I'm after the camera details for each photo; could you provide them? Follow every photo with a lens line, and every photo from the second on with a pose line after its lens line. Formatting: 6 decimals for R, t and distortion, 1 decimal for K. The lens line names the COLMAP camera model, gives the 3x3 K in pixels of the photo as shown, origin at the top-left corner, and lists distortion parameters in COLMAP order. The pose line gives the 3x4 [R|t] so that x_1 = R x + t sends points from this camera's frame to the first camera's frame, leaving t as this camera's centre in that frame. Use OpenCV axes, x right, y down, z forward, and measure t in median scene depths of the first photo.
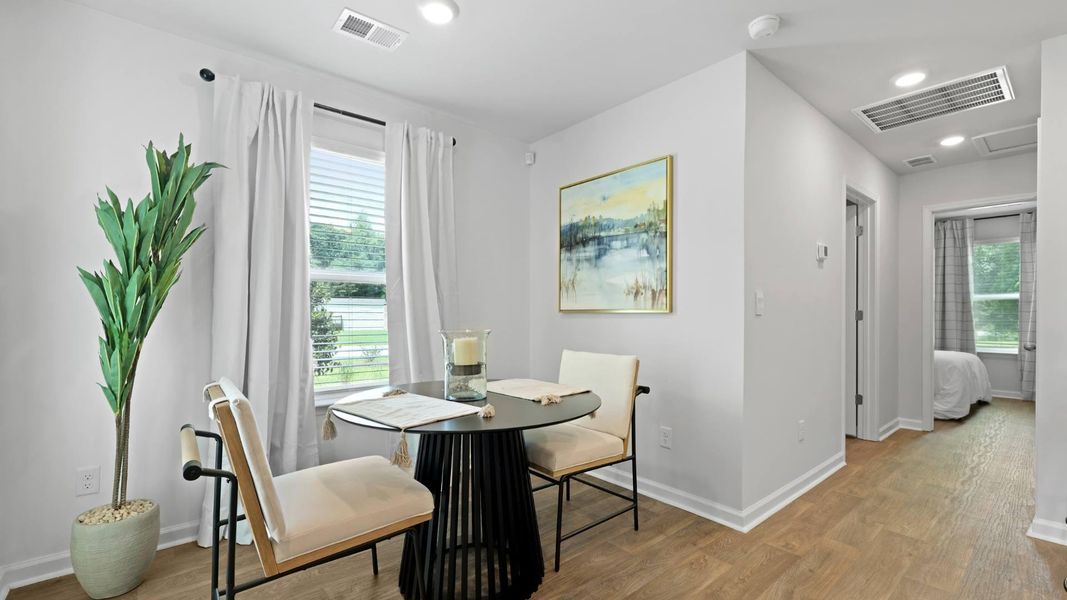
lens RADIAL K [[438.2, 0, 510.1], [0, 438.2, 314.9], [0, 0, 1]] dist [0.007708, -0.001672]
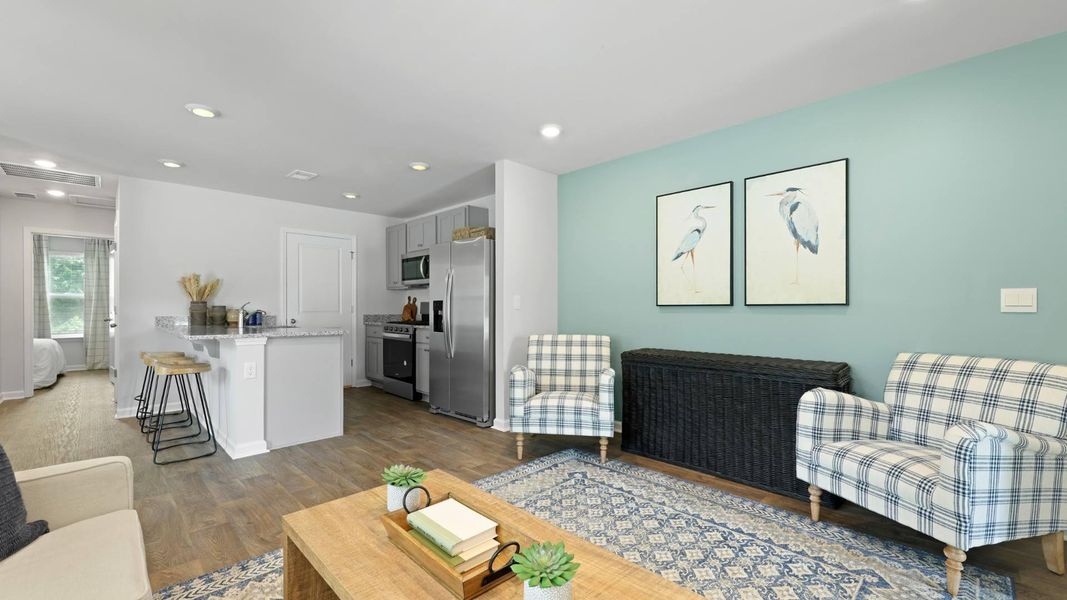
lens RADIAL K [[438.2, 0, 548.2], [0, 438.2, 309.4], [0, 0, 1]] dist [0.007708, -0.001672]
pose [[-0.133691, 0.005886, 0.991006, -1.448555], [0.003134, 0.999980, -0.005516, 0.039946], [-0.991018, 0.002368, -0.133706, -0.911336]]
